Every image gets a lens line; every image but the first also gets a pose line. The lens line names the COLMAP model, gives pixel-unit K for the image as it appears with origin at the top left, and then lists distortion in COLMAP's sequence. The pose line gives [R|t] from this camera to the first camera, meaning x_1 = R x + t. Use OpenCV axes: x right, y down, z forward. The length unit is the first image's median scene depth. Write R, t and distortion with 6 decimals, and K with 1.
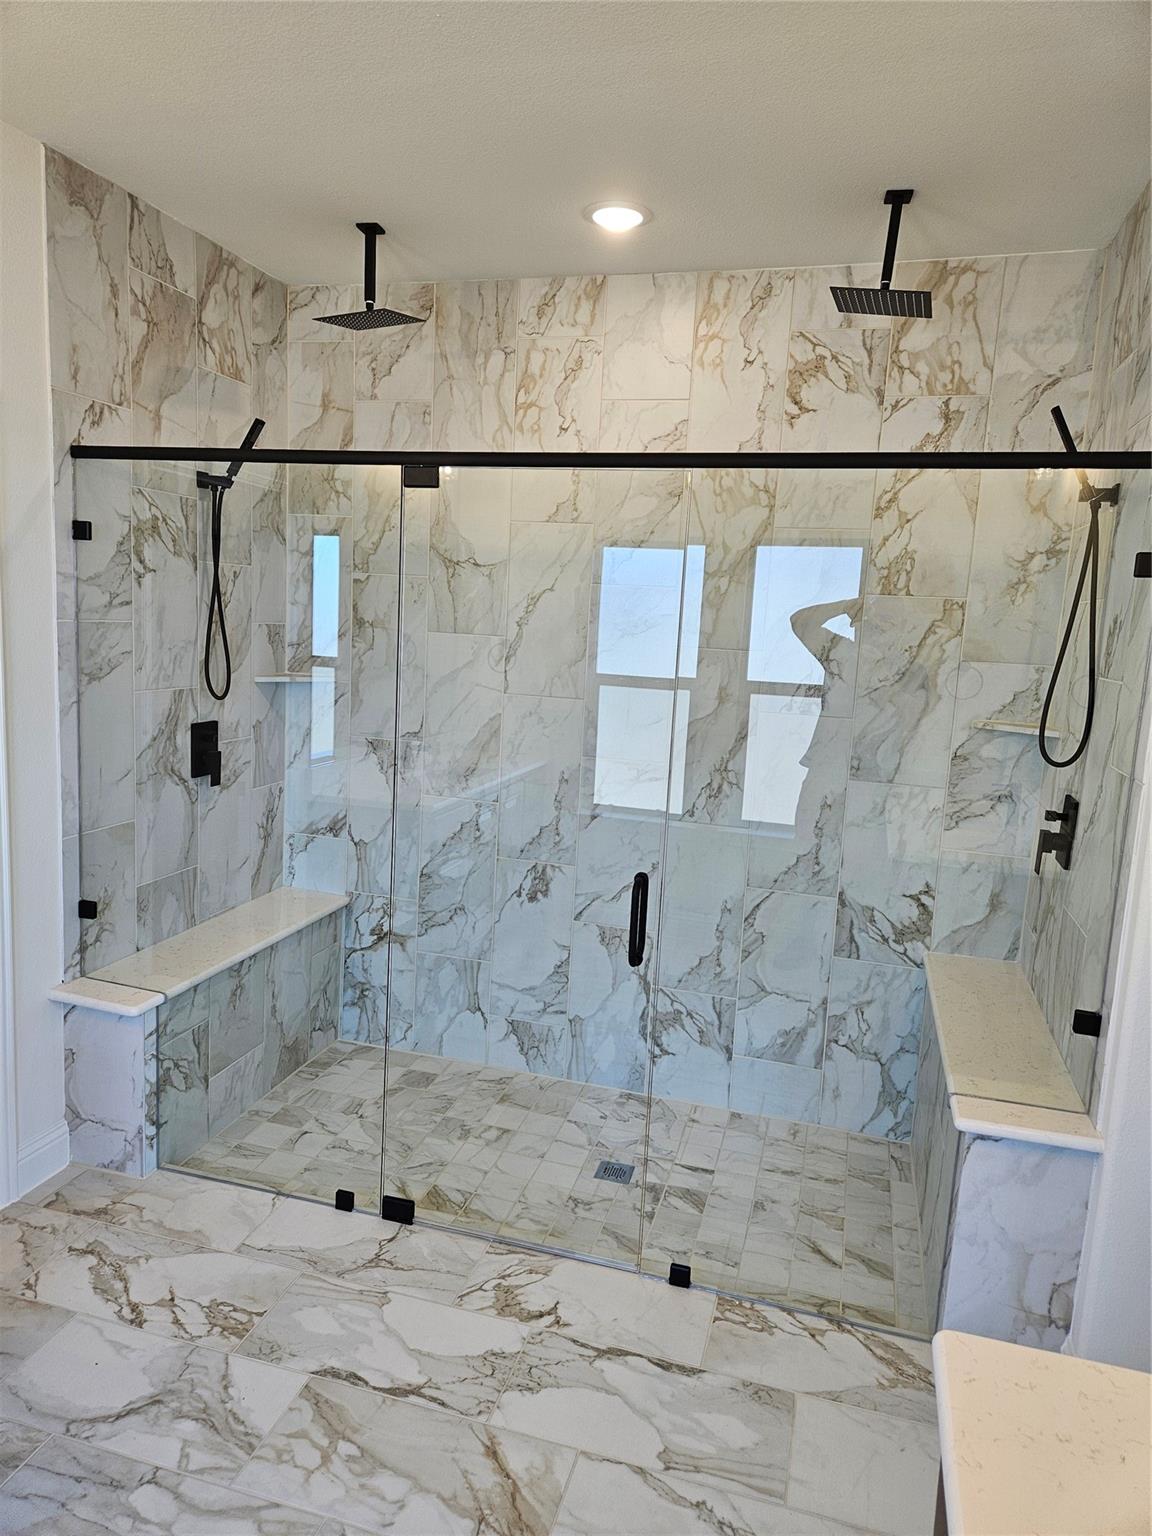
lens RADIAL K [[1020.3, 0, 577.1], [0, 1020.3, 762.3], [0, 0, 1]] dist [0.040901, -0.037493]
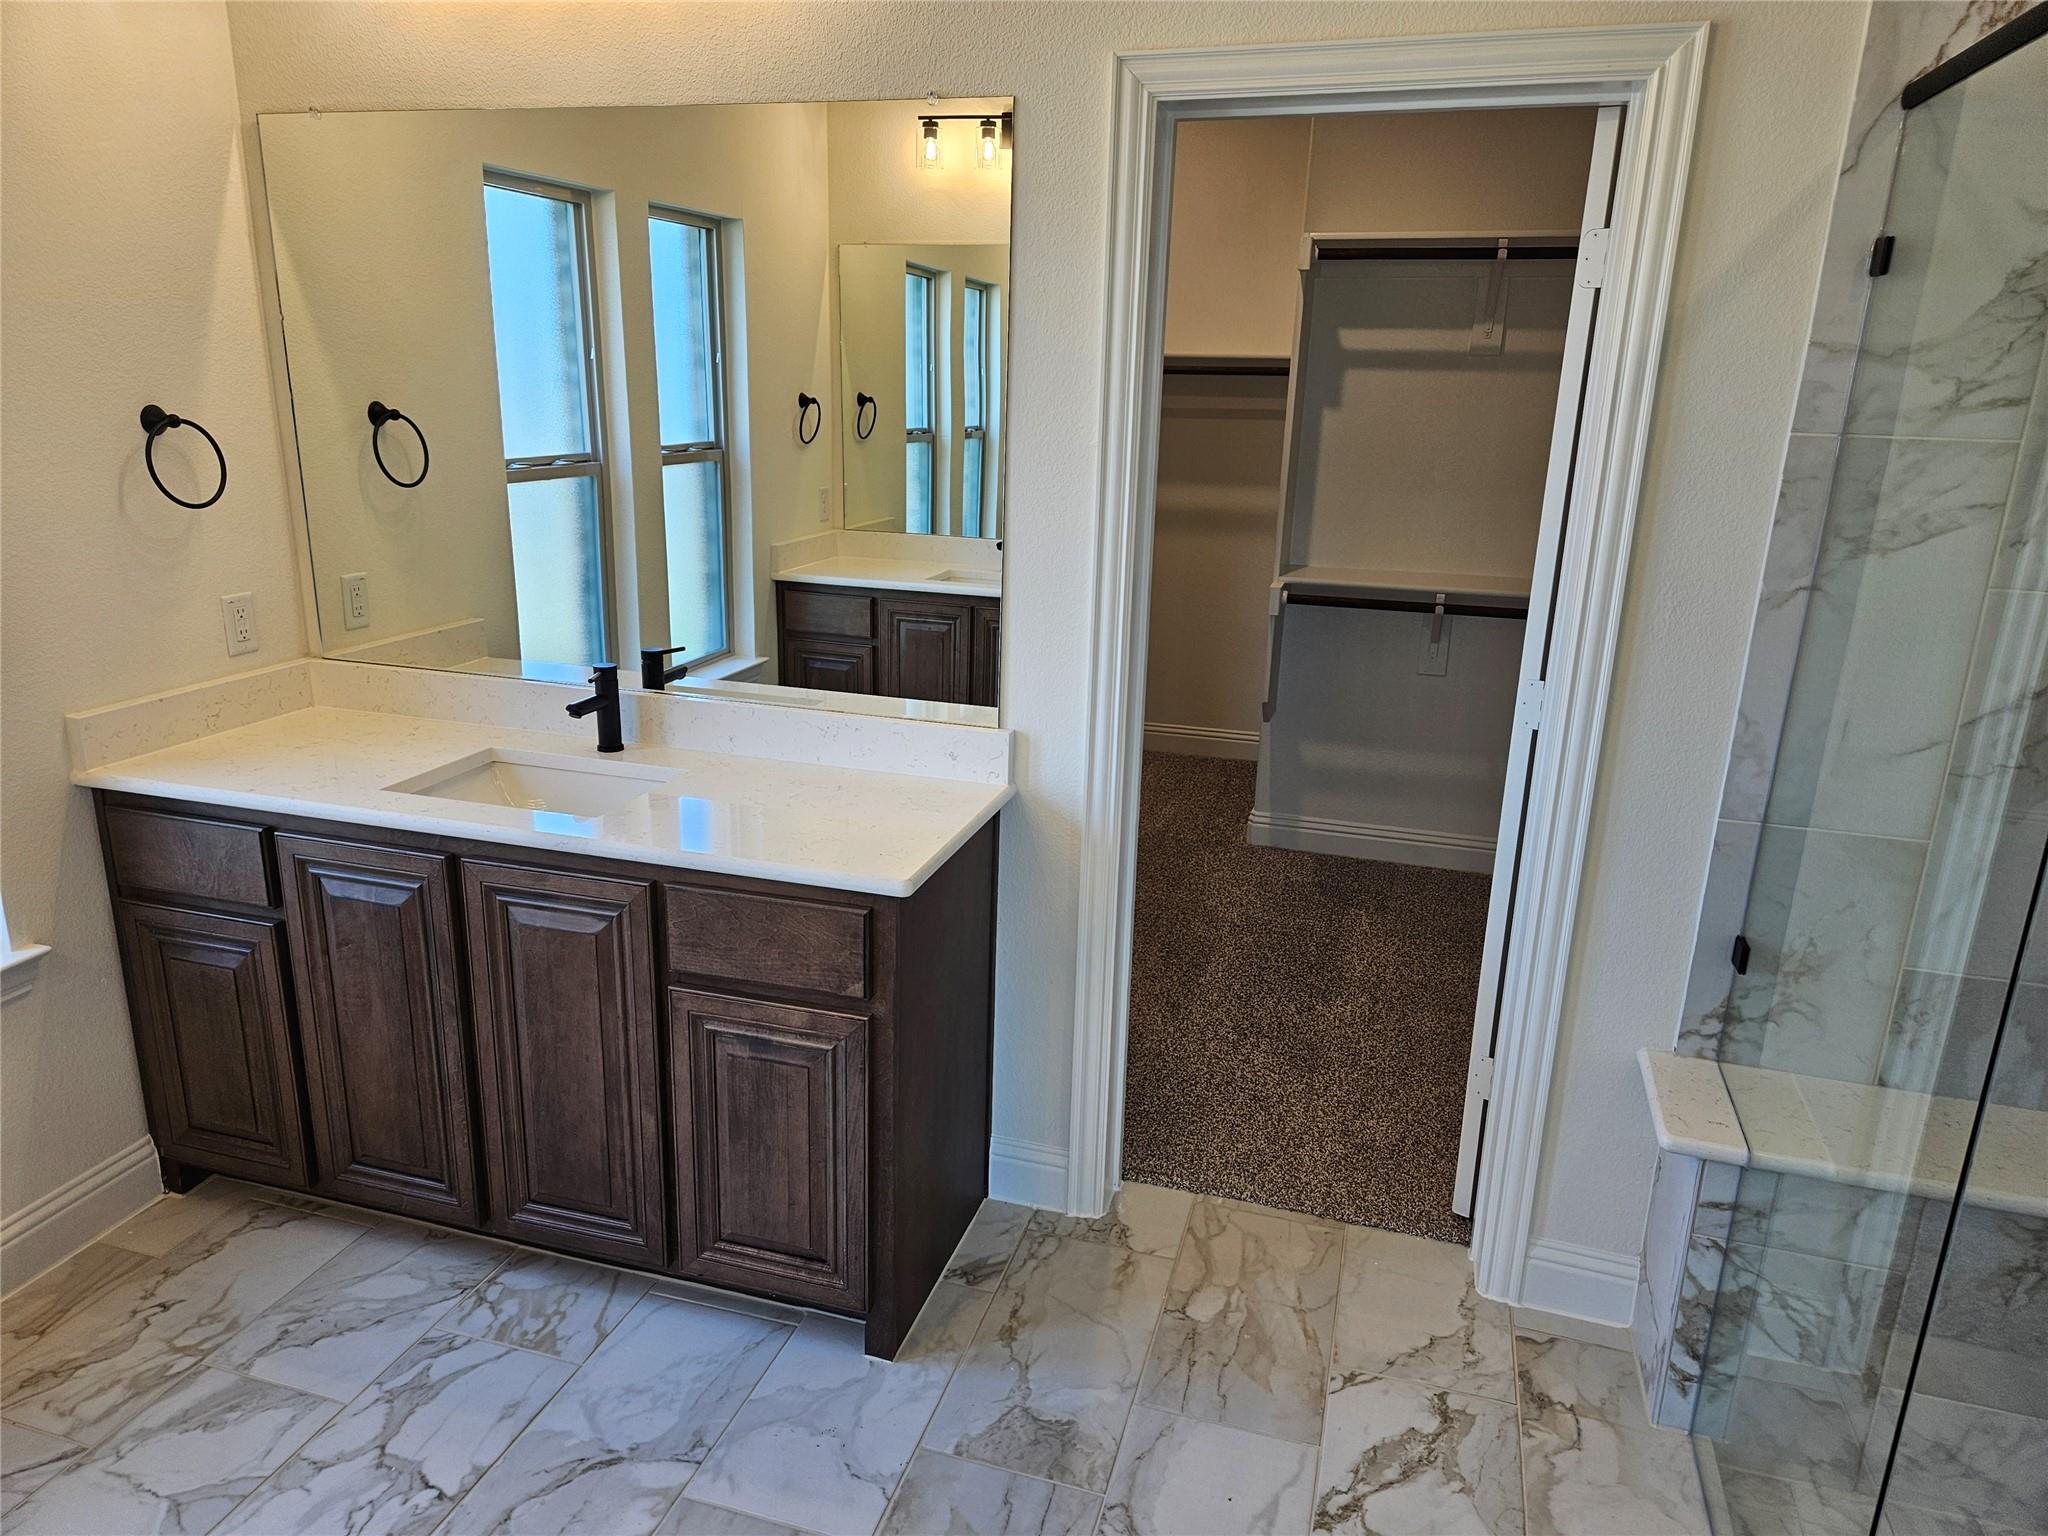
lens RADIAL K [[1360.4, 0, 1026.2], [0, 1360.4, 784.7], [0, 0, 1]] dist [0.040901, -0.037493]
pose [[-0.027603, 0.237504, -0.970994, 0.253745], [-0.174274, 0.955345, 0.238630, -0.060060], [0.984310, 0.175806, 0.015021, 0.595716]]
